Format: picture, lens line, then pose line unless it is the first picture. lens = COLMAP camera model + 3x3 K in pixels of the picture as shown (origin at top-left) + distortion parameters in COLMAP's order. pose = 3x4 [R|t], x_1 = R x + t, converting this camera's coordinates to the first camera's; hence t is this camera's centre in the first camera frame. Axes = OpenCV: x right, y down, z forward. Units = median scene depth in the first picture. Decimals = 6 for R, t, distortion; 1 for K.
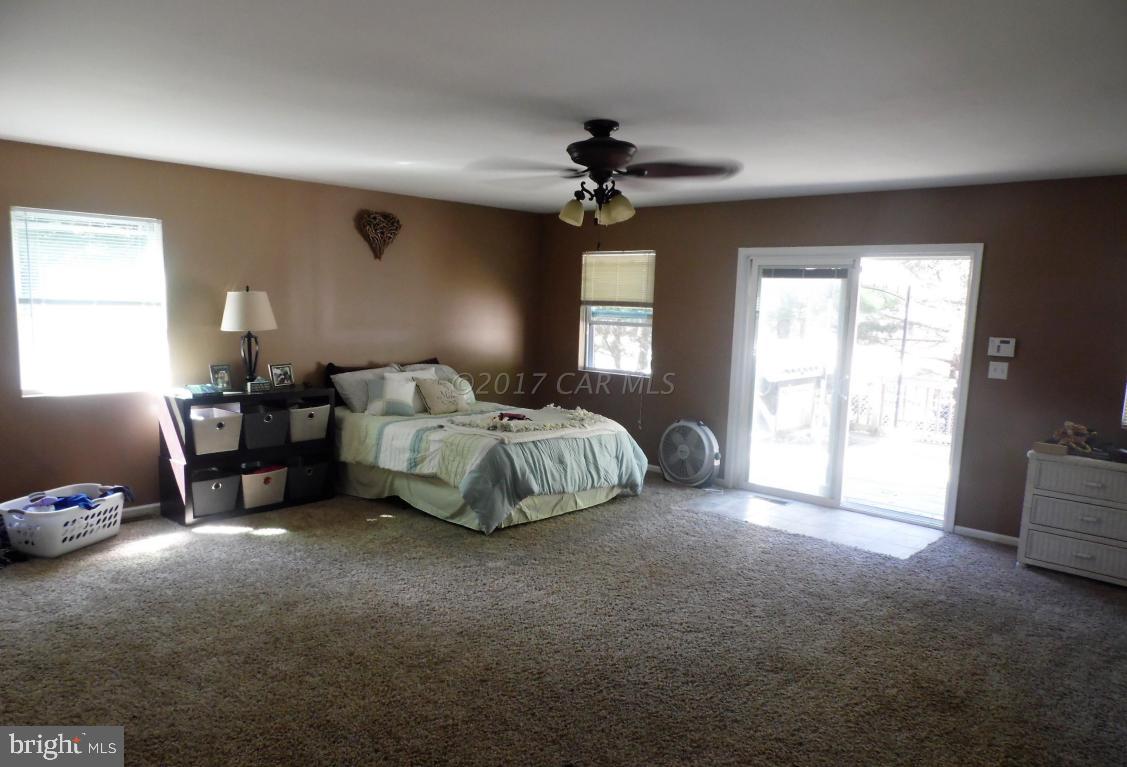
lens RADIAL K [[814.5, 0, 561.0], [0, 814.5, 389.5], [0, 0, 1]] dist [0.005618, 0.000328]
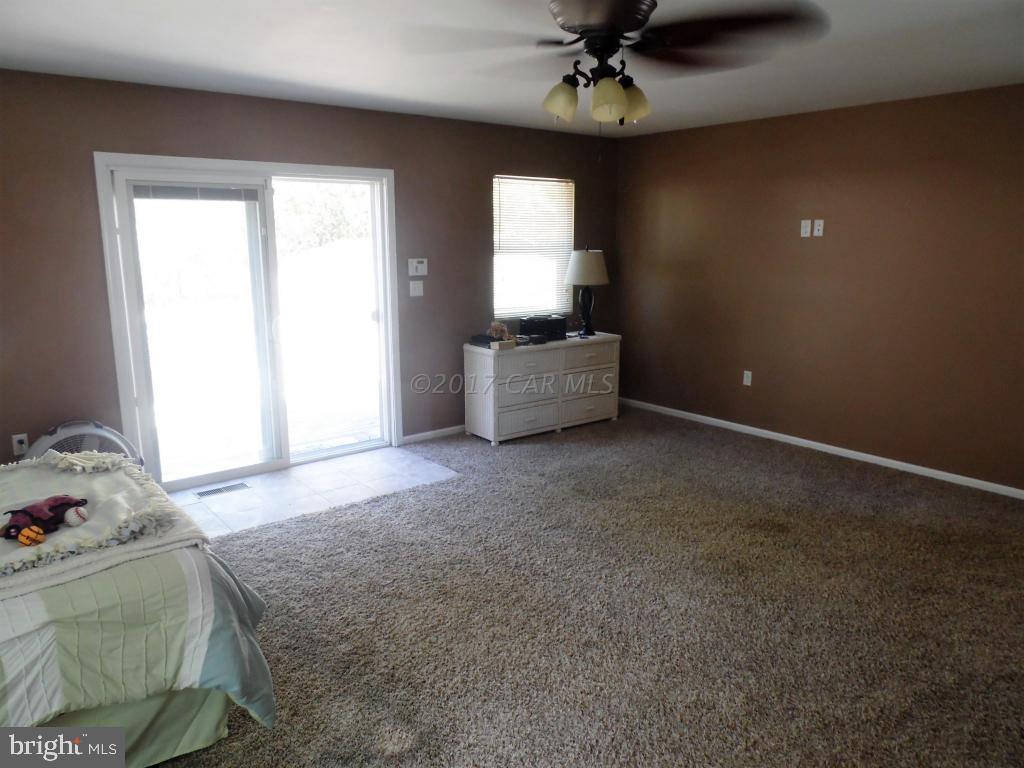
lens RADIAL K [[729.7, 0, 510.8], [0, 729.7, 377.3], [0, 0, 1]] dist [0.013356, -0.001914]
pose [[0.149948, -0.227412, 0.962185, -0.421593], [0.120097, 0.970171, 0.210583, -0.099688], [-0.981373, 0.083980, 0.172786, 0.713468]]
